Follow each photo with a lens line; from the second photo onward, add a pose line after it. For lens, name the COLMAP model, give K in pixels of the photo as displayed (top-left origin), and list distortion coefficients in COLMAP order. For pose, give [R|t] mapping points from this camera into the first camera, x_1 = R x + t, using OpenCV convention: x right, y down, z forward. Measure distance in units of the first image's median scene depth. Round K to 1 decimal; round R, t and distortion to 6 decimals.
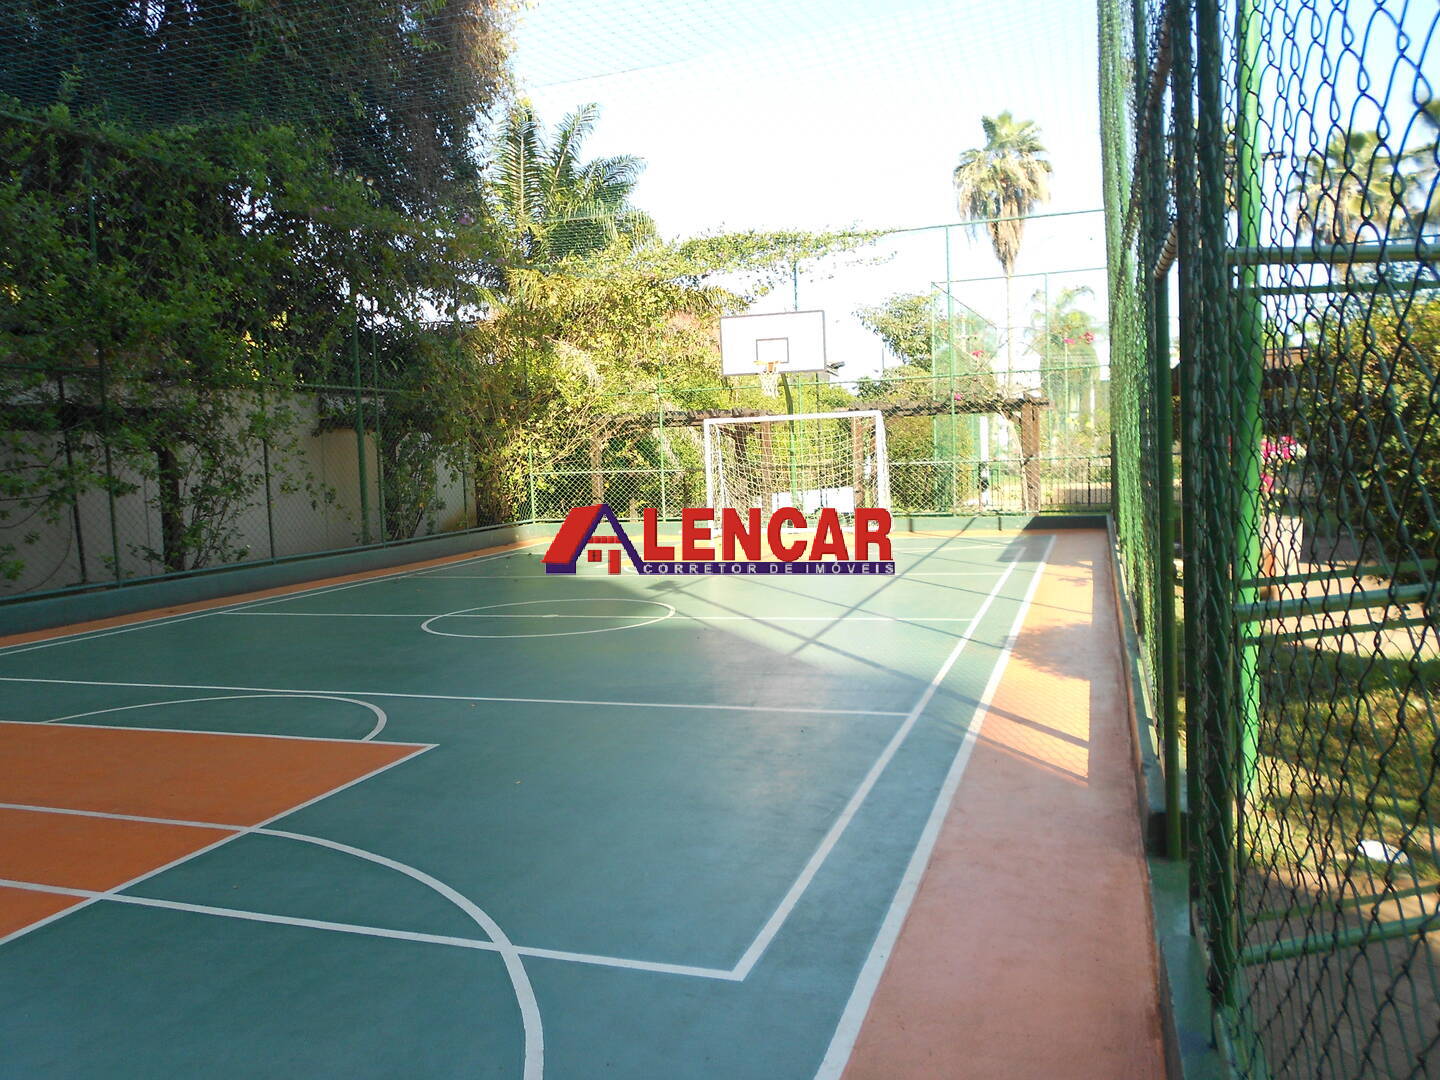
lens RADIAL K [[1105.0, 0, 719.6], [0, 1105.0, 542.7], [0, 0, 1]] dist [-0.009639, 0.007295]
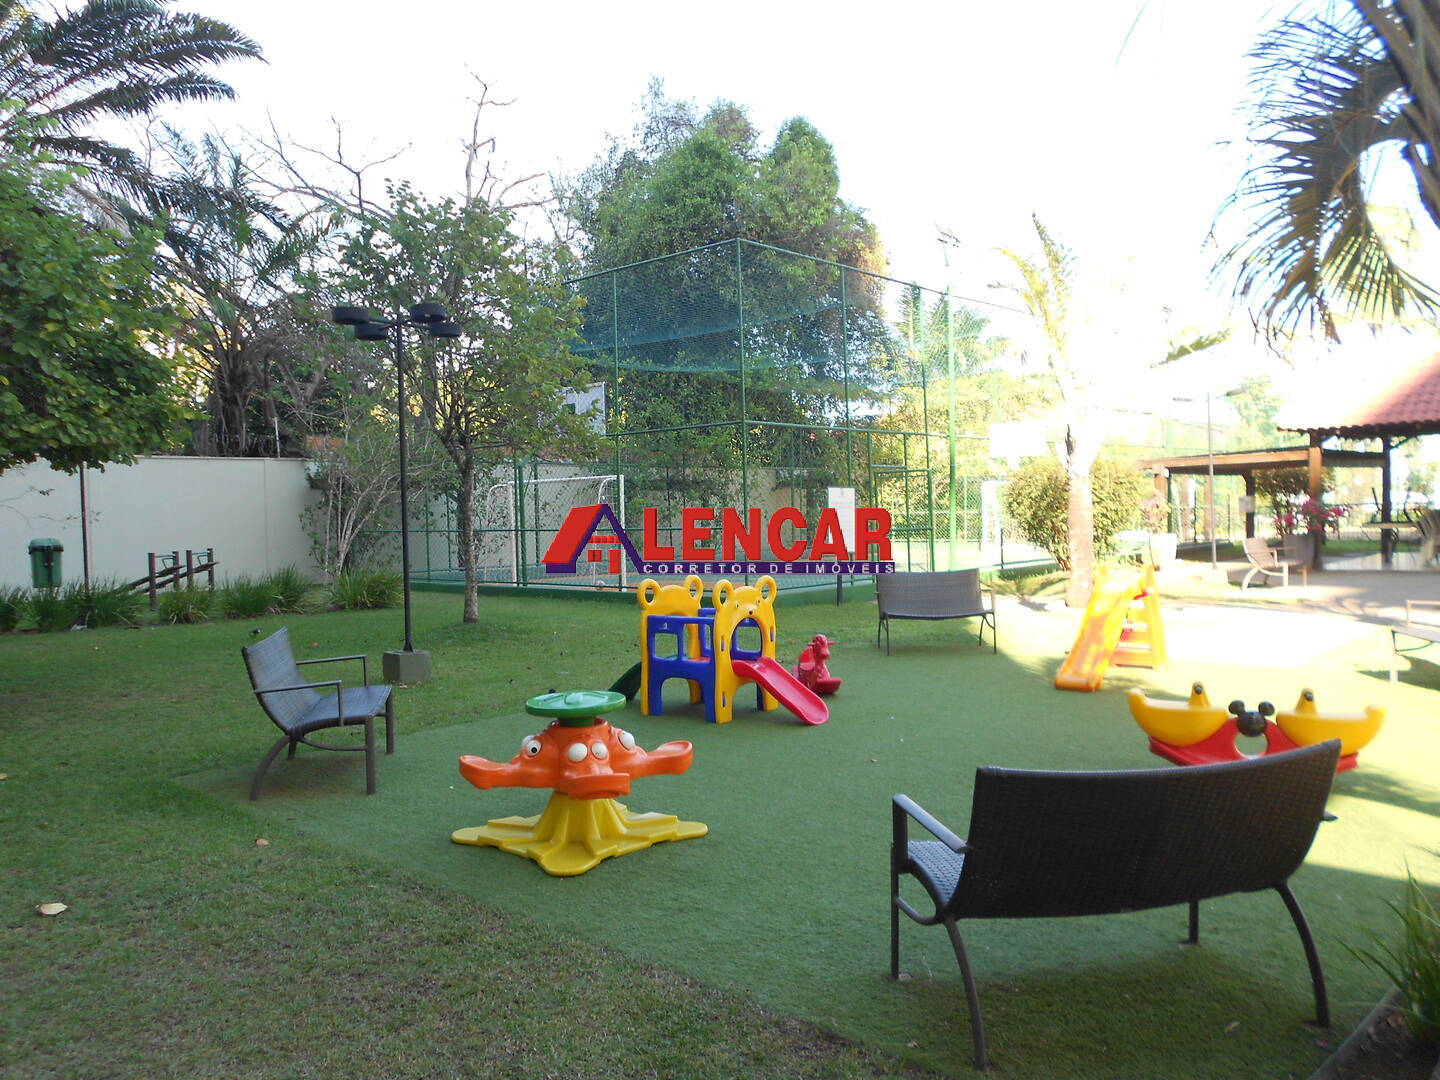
lens RADIAL K [[1105.0, 0, 713.0], [0, 1105.0, 544.5], [0, 0, 1]] dist [-0.009639, 0.007295]
pose [[0.912581, 0.021156, -0.408348, 0.279196], [-0.037789, 0.998750, -0.032707, 0.052802], [0.407146, 0.045279, 0.912240, -0.672265]]
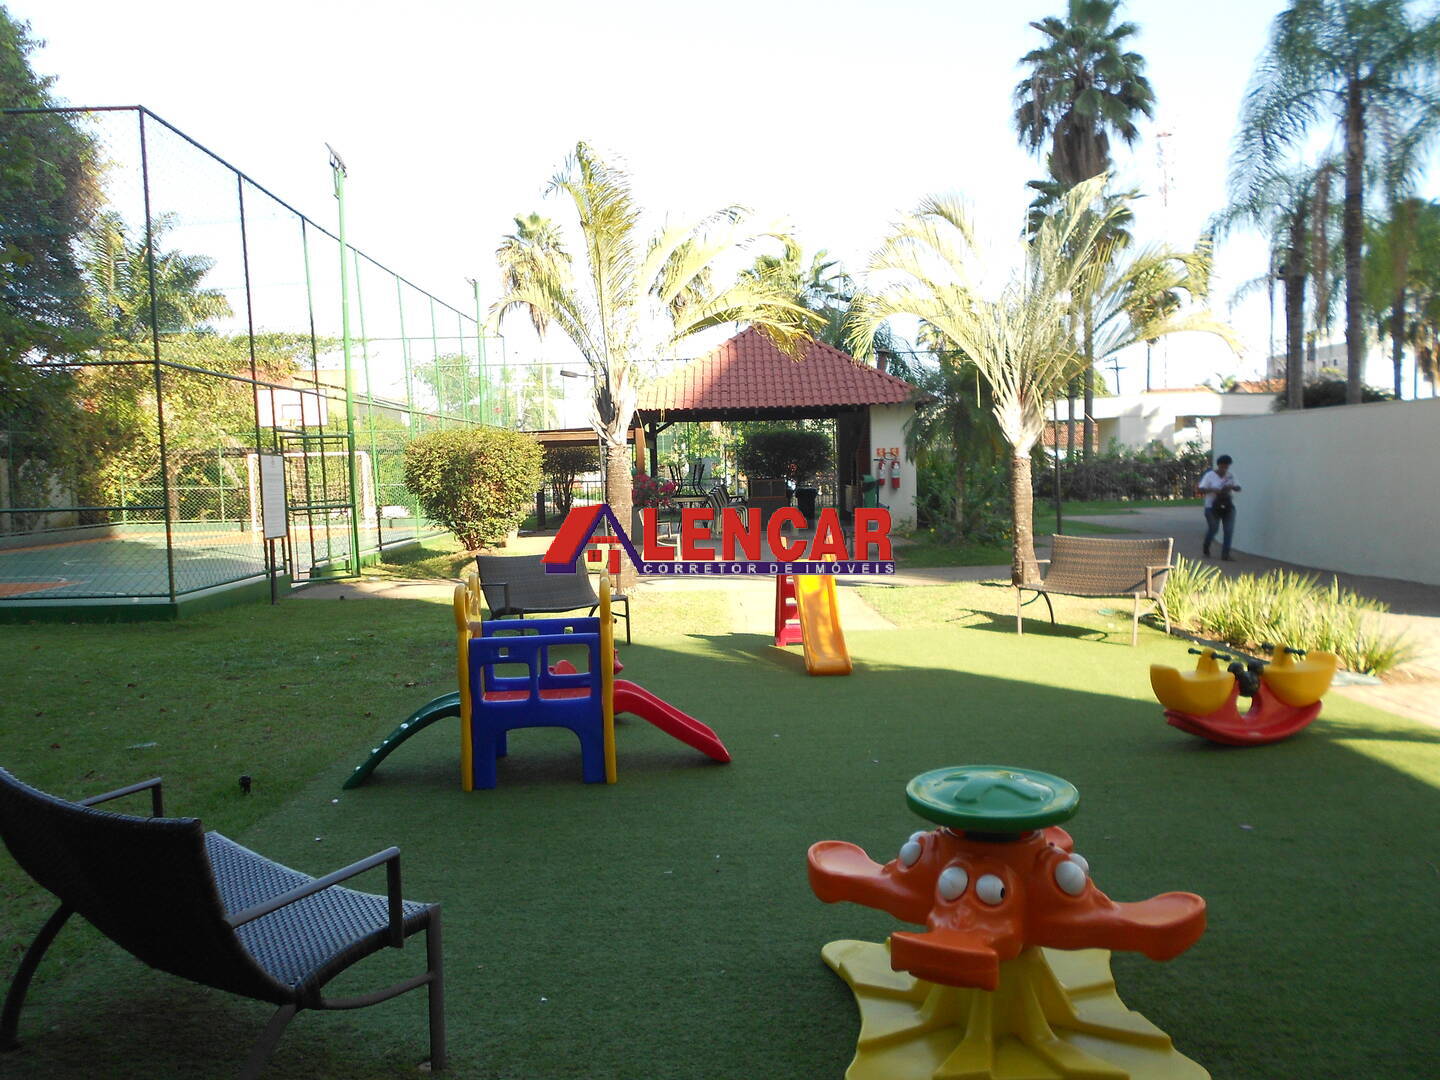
lens RADIAL K [[1105.0, 0, 711.0], [0, 1105.0, 543.9], [0, 0, 1]] dist [-0.009639, 0.007295]
pose [[0.946268, -0.007369, 0.323301, 0.088115], [0.015123, 0.999655, -0.021478, 0.050316], [-0.323031, 0.025214, 0.946053, -0.592098]]
